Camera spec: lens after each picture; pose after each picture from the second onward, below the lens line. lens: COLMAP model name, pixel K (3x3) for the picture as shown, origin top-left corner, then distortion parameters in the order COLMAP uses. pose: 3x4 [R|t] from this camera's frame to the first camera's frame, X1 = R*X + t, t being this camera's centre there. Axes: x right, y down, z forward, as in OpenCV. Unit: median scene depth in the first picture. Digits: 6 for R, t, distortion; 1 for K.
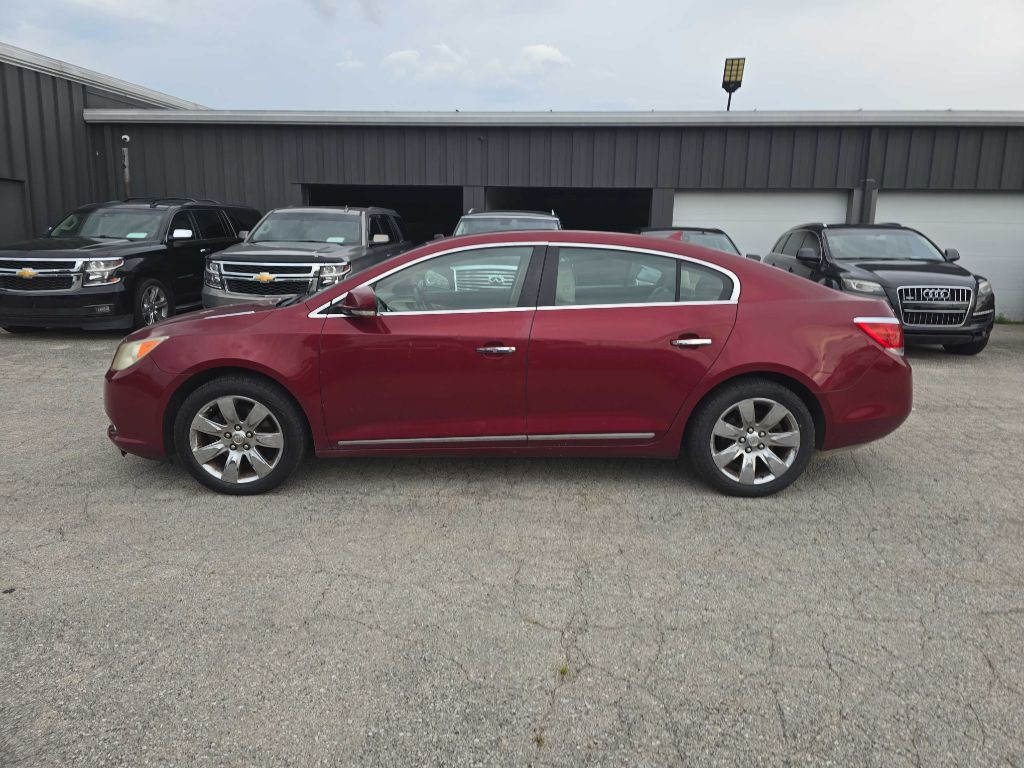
lens RADIAL K [[700.2, 0, 523.2], [0, 700.2, 348.3], [0, 0, 1]] dist [0.074376, -0.081093]
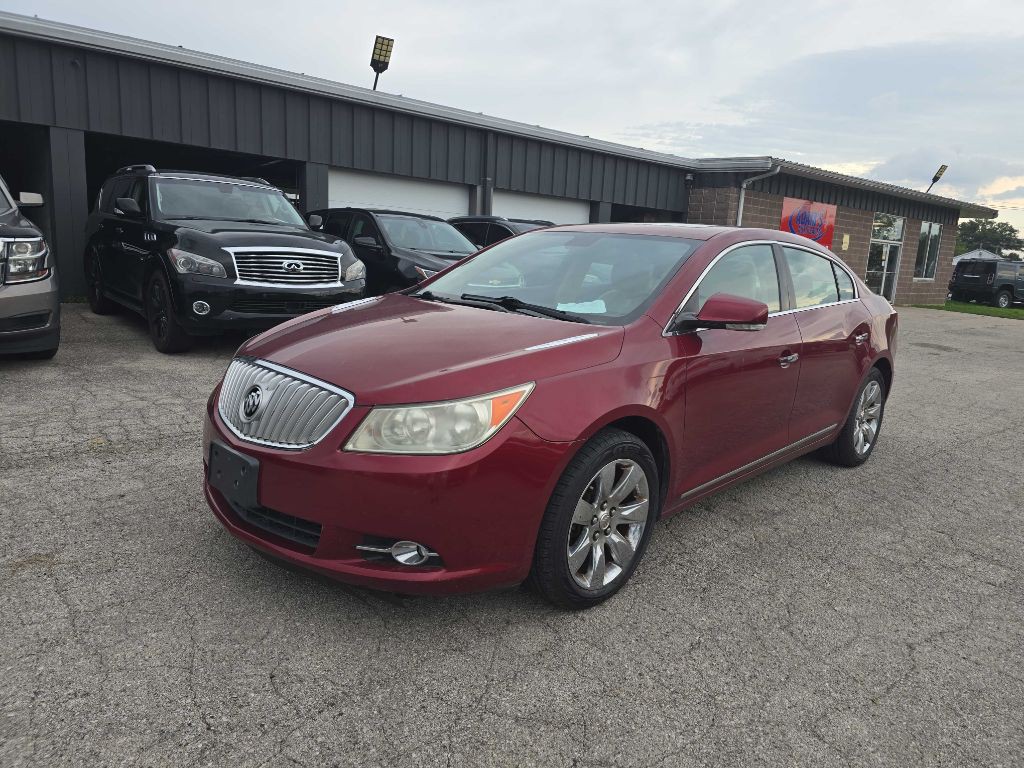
lens RADIAL K [[700.2, 0, 523.2], [0, 700.2, 348.3], [0, 0, 1]] dist [0.074376, -0.081093]
pose [[0.706186, -0.073321, 0.704220, -0.279705], [0.053392, 0.997306, 0.050296, -0.022694], [-0.706011, 0.002081, 0.708198, 0.176589]]
